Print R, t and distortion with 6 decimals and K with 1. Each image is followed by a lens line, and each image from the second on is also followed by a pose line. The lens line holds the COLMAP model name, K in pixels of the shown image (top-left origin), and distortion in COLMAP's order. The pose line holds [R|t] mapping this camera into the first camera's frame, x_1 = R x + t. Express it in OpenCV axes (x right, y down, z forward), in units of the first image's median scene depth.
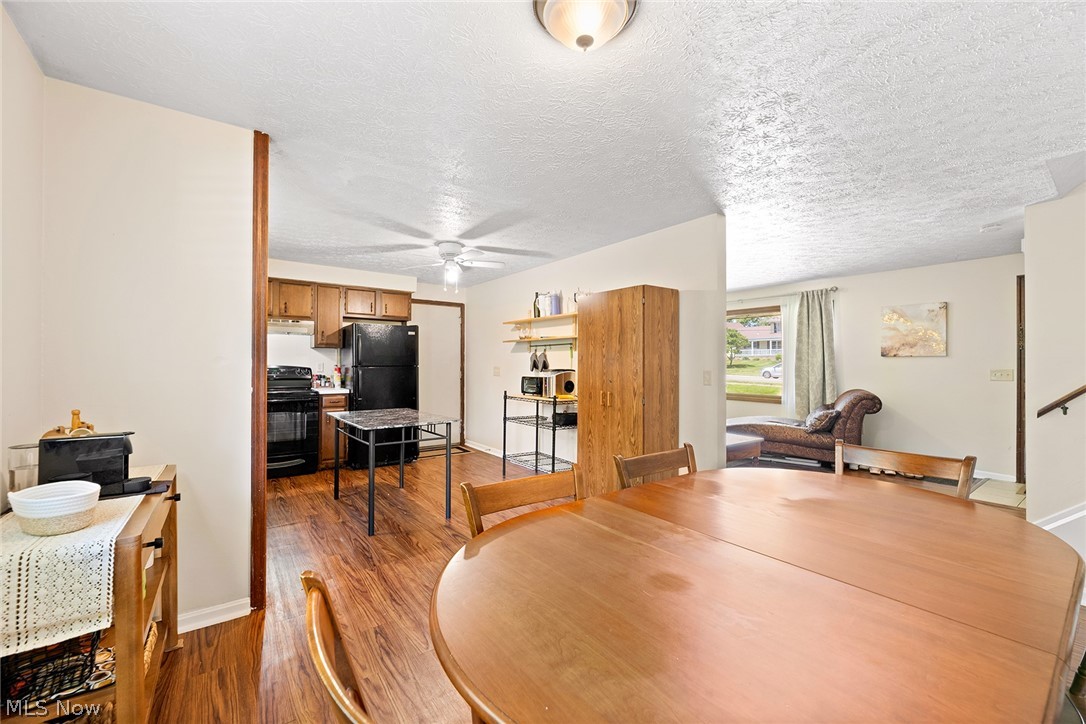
lens RADIAL K [[443.8, 0, 550.3], [0, 443.8, 358.9], [0, 0, 1]] dist [0.000747, -0.000040]
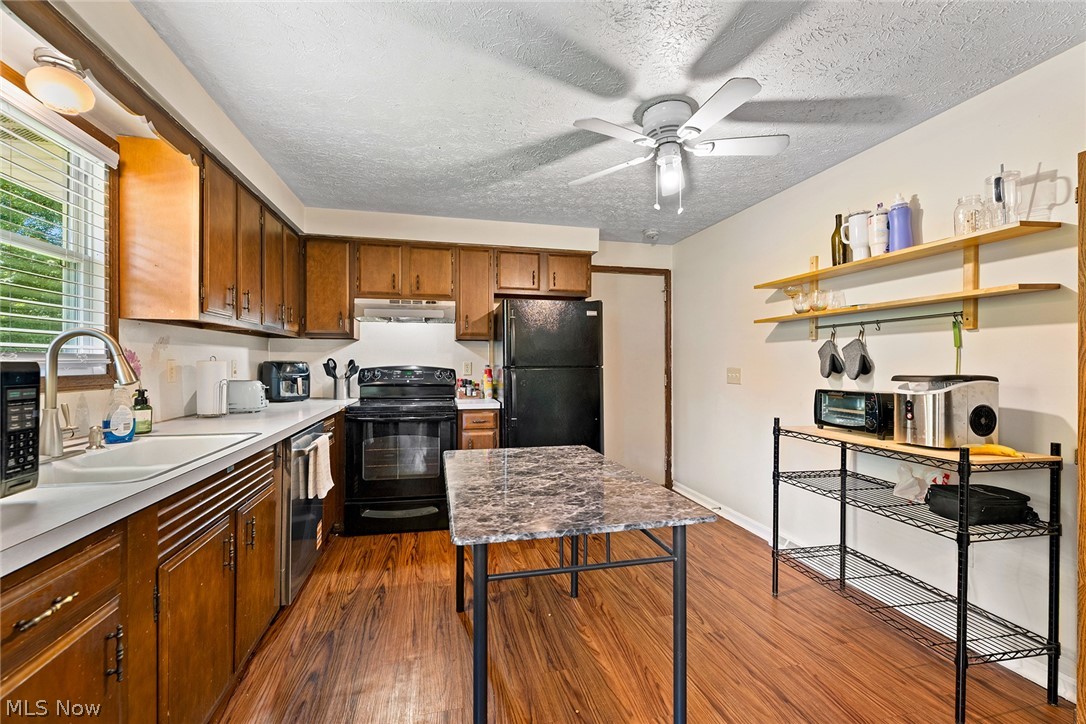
lens RADIAL K [[455.0, 0, 543.0], [0, 455.0, 362.0], [0, 0, 1]] dist [0.001359, -0.000016]
pose [[0.915069, -0.004040, -0.403277, -0.125501], [0.006890, 0.999960, 0.005616, 0.005655], [0.403238, -0.007917, 0.915061, 0.412971]]
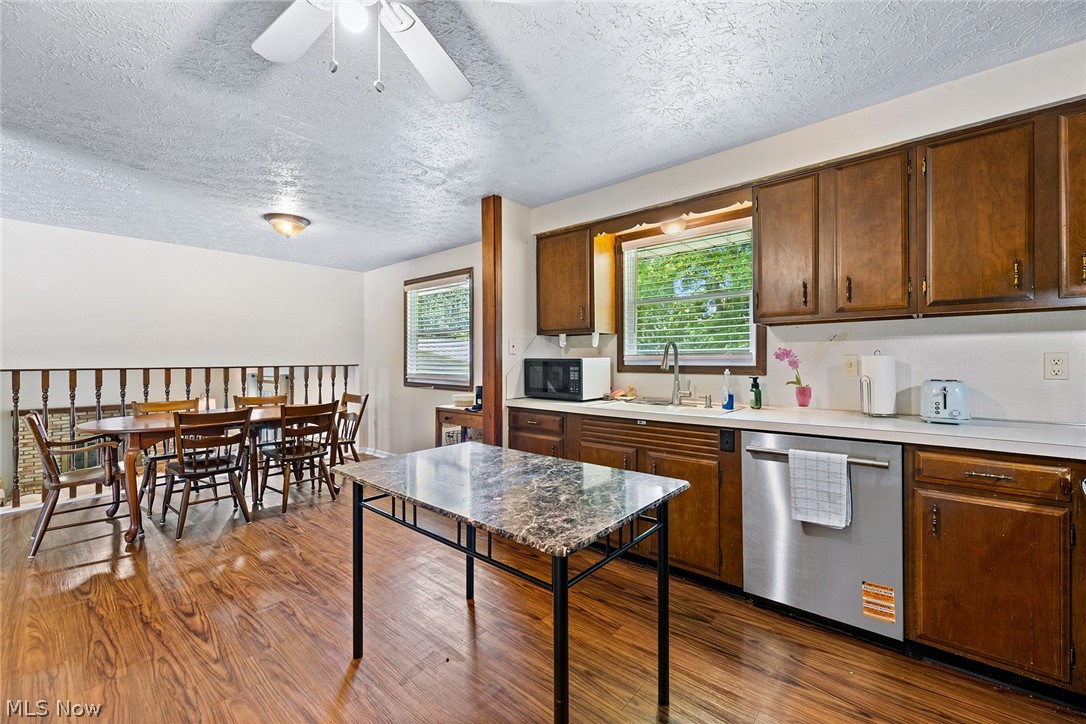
lens RADIAL K [[439.0, 0, 527.7], [0, 439.0, 359.6], [0, 0, 1]] dist [-0.000452, -0.000340]
pose [[-0.979325, -0.001455, -0.202287, -0.217010], [0.001078, 0.999922, -0.012414, 0.013553], [0.202289, -0.012375, -0.979248, 1.053422]]
